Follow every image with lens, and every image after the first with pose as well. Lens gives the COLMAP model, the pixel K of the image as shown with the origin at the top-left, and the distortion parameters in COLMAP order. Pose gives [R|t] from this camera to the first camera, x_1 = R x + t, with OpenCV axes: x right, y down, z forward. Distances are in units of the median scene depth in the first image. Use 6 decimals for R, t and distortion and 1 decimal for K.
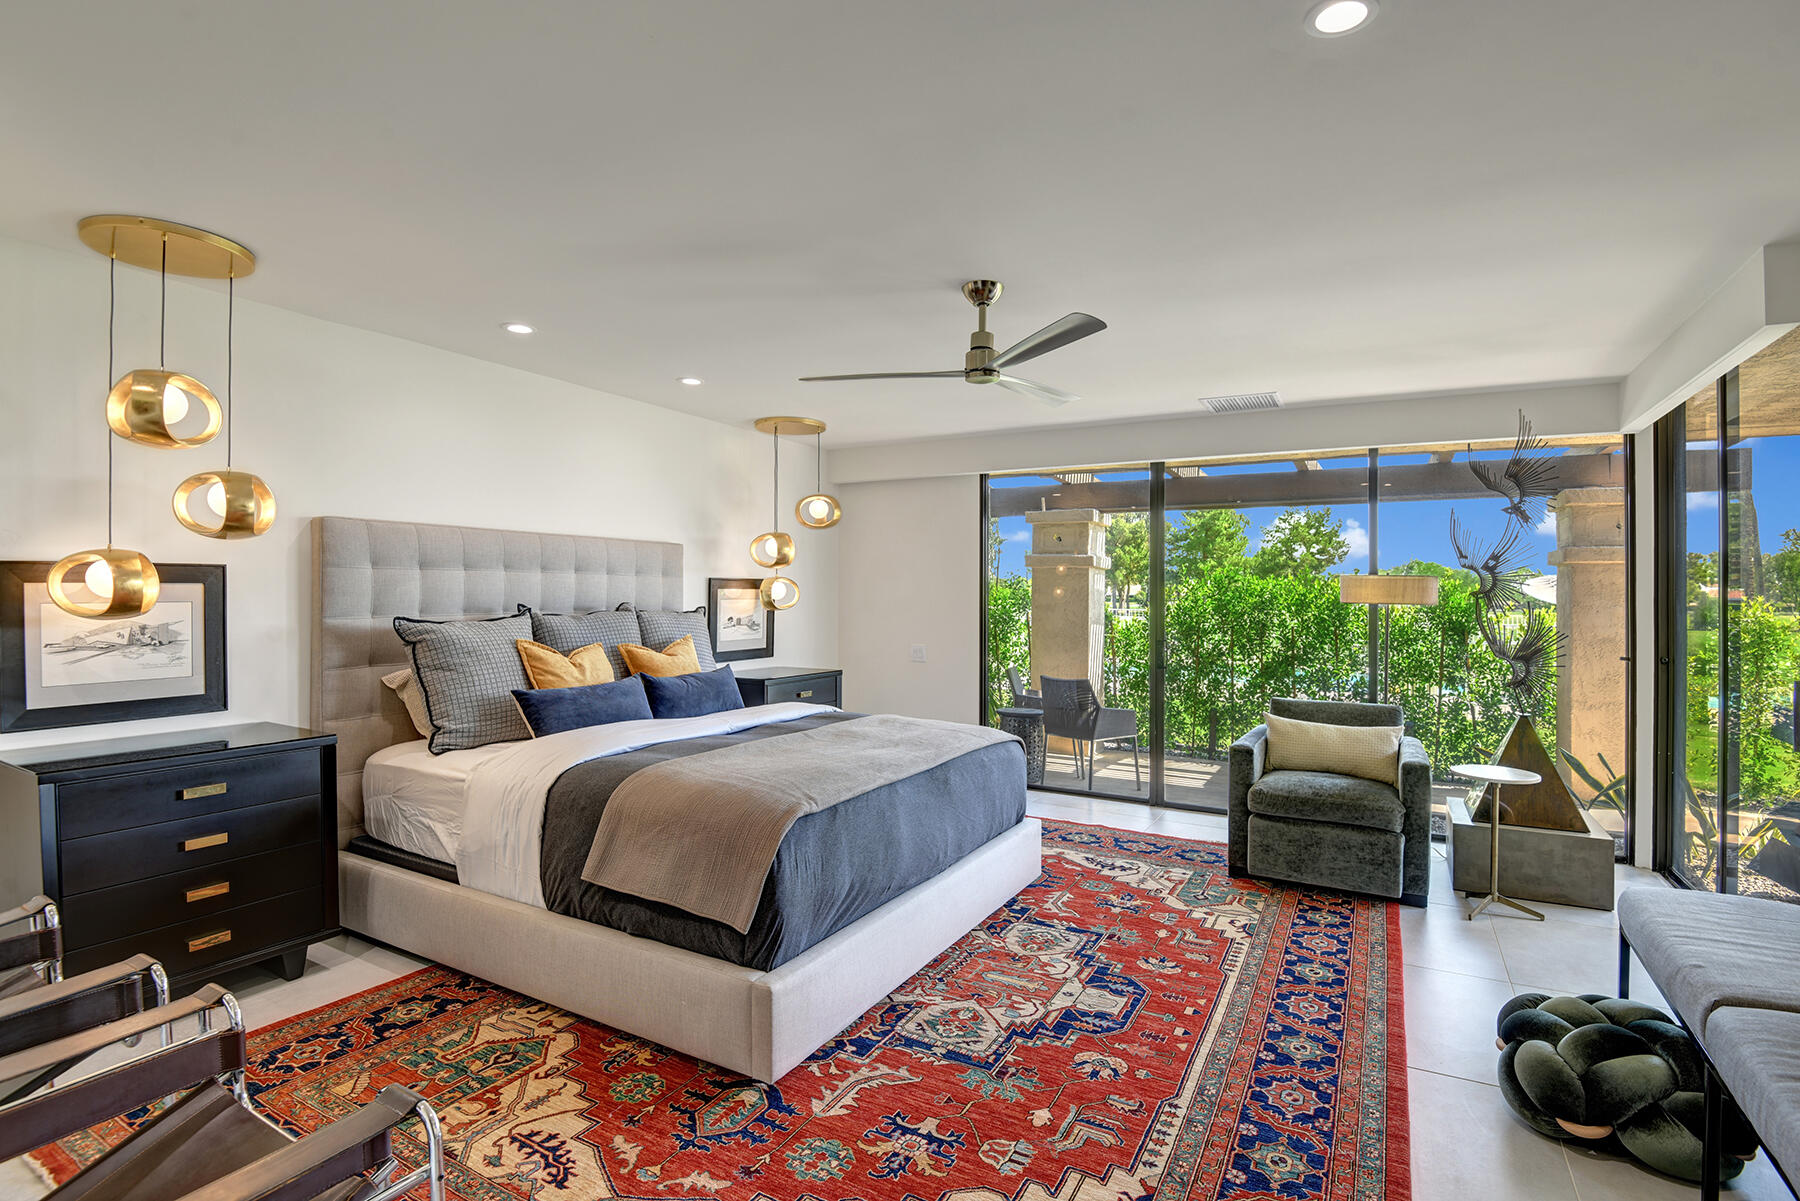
lens RADIAL K [[873.3, 0, 907.8], [0, 873.3, 585.9], [0, 0, 1]] dist [0.000545, -0.008765]
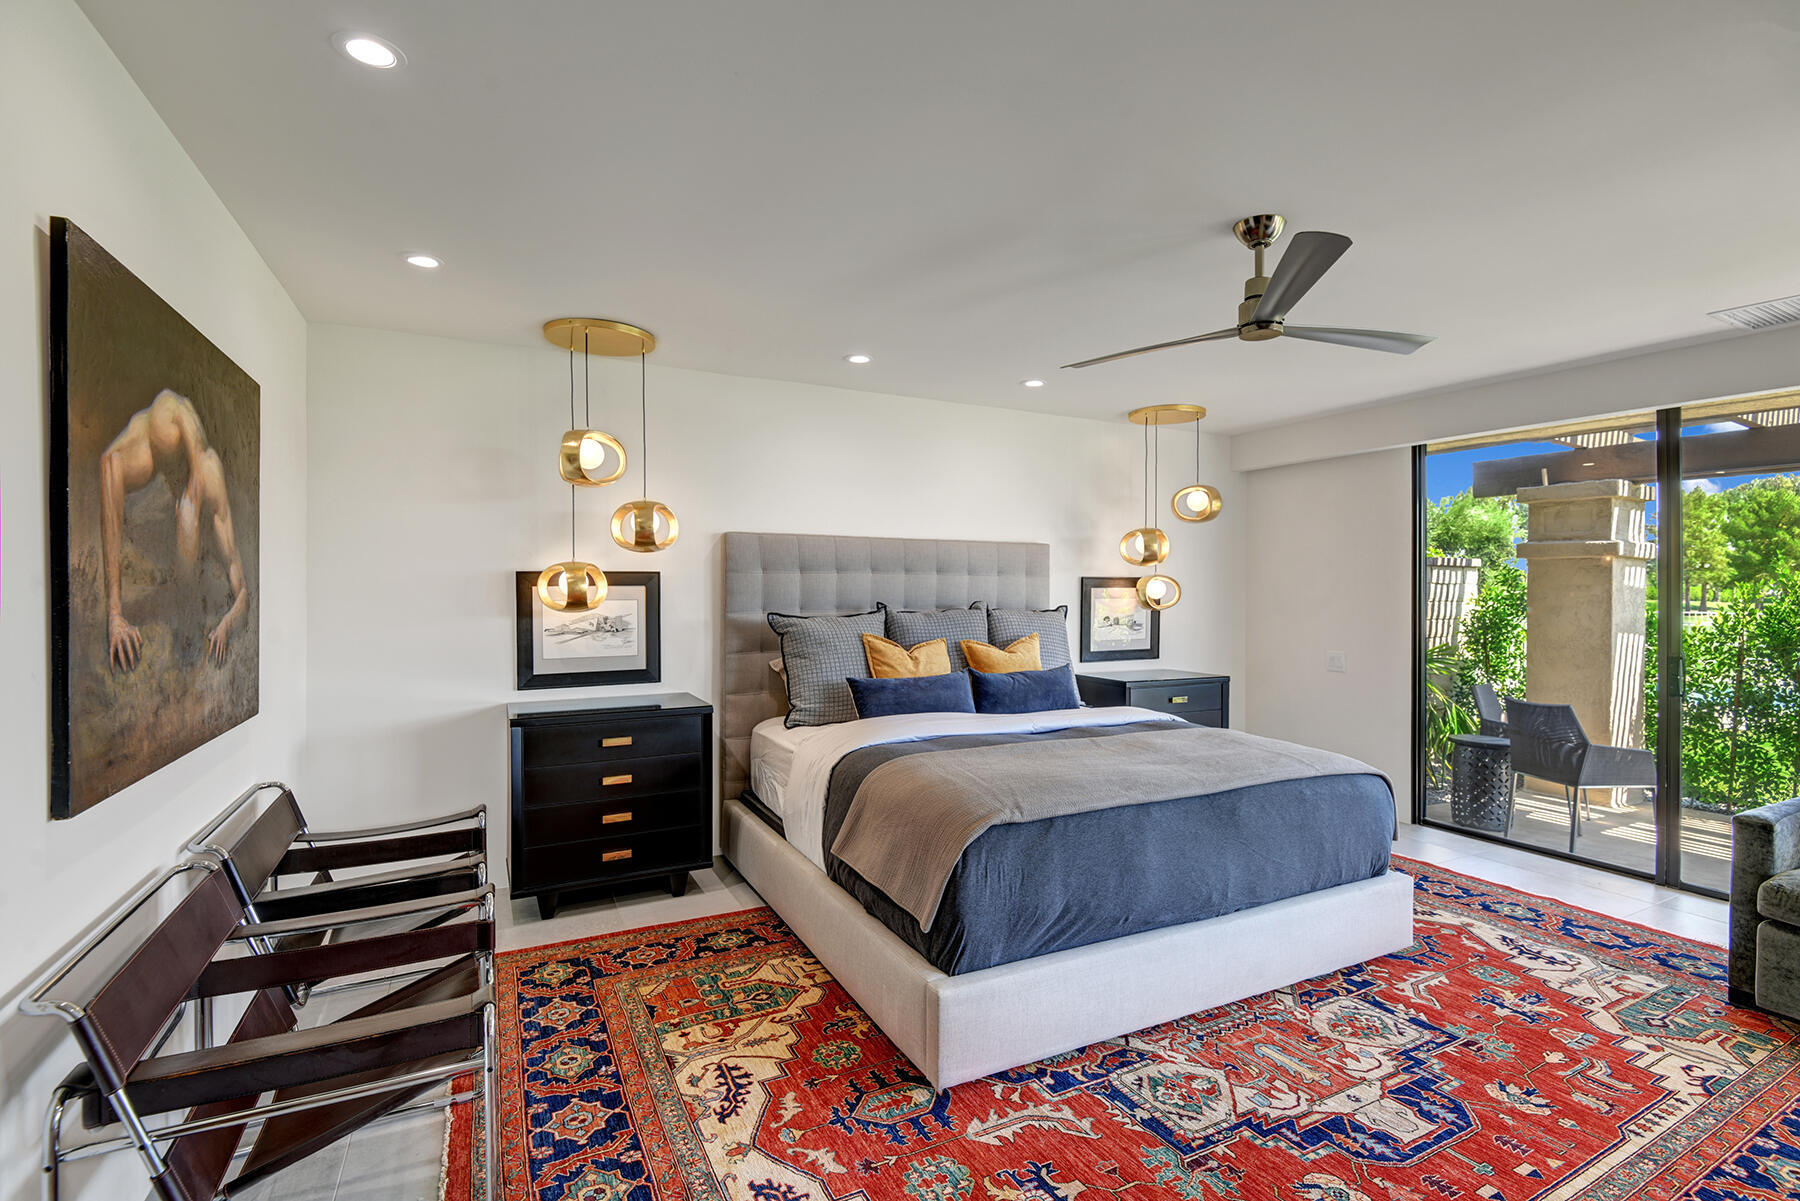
lens RADIAL K [[860.3, 0, 908.3], [0, 860.3, 594.1], [0, 0, 1]] dist [0.001480, -0.013228]
pose [[0.839903, -0.001007, -0.542735, 0.232354], [0.006659, 0.999942, 0.008449, 0.001508], [0.542696, -0.010710, 0.839861, 0.116964]]
